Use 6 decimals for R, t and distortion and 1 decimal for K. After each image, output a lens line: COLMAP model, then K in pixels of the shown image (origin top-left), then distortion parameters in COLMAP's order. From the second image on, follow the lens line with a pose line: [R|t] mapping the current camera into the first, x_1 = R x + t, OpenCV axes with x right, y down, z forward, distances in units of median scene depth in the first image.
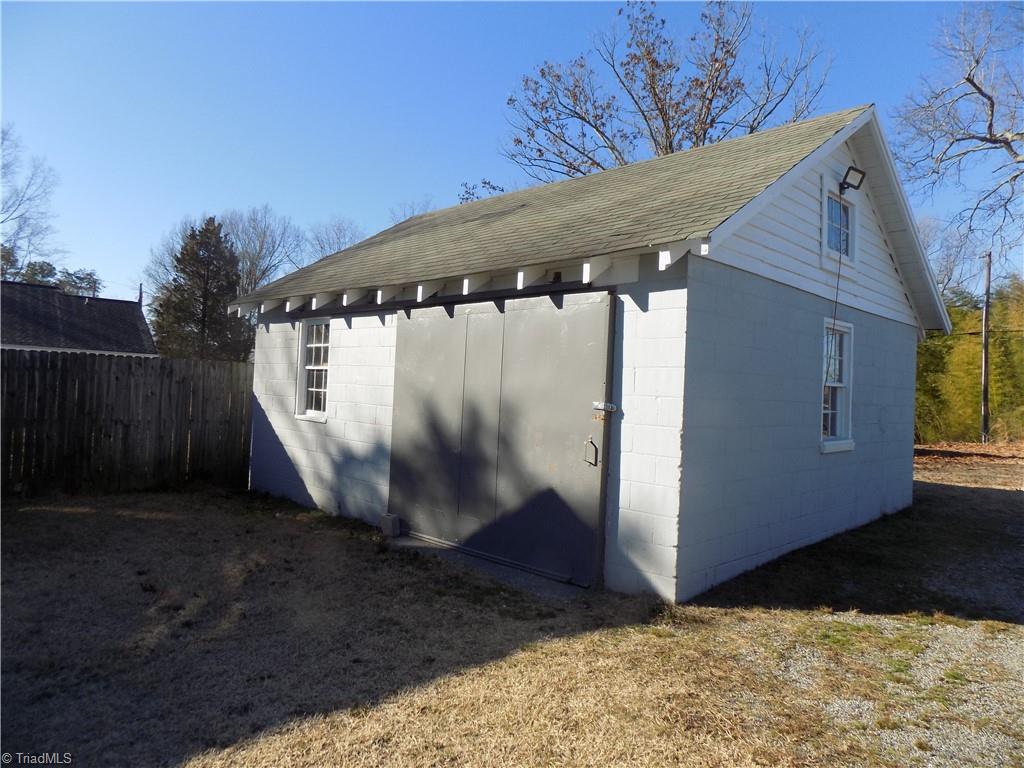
lens RADIAL K [[668.7, 0, 512.0], [0, 668.7, 384.0], [0, 0, 1]] dist [0.002439, 0.001838]
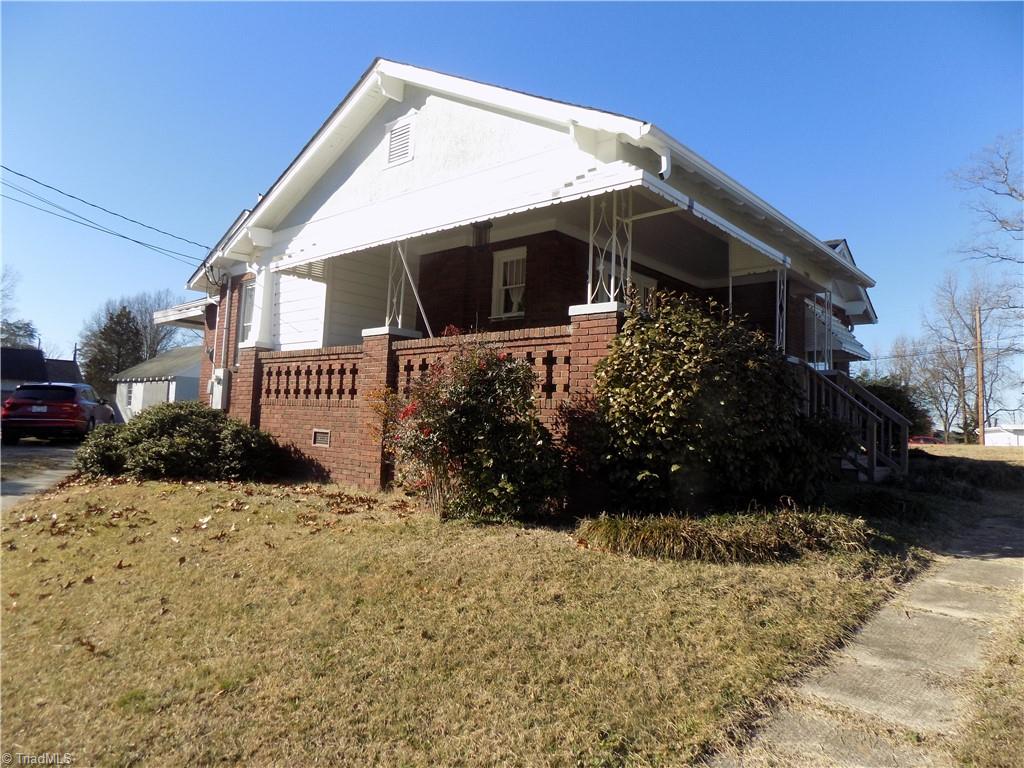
lens RADIAL K [[668.7, 0, 512.0], [0, 668.7, 384.0], [0, 0, 1]] dist [0.002439, 0.001838]
pose [[0.996746, -0.005314, 0.080429, 0.349077], [0.009521, 0.998601, -0.052006, 0.029193], [-0.080040, 0.052602, 0.995403, -0.665533]]
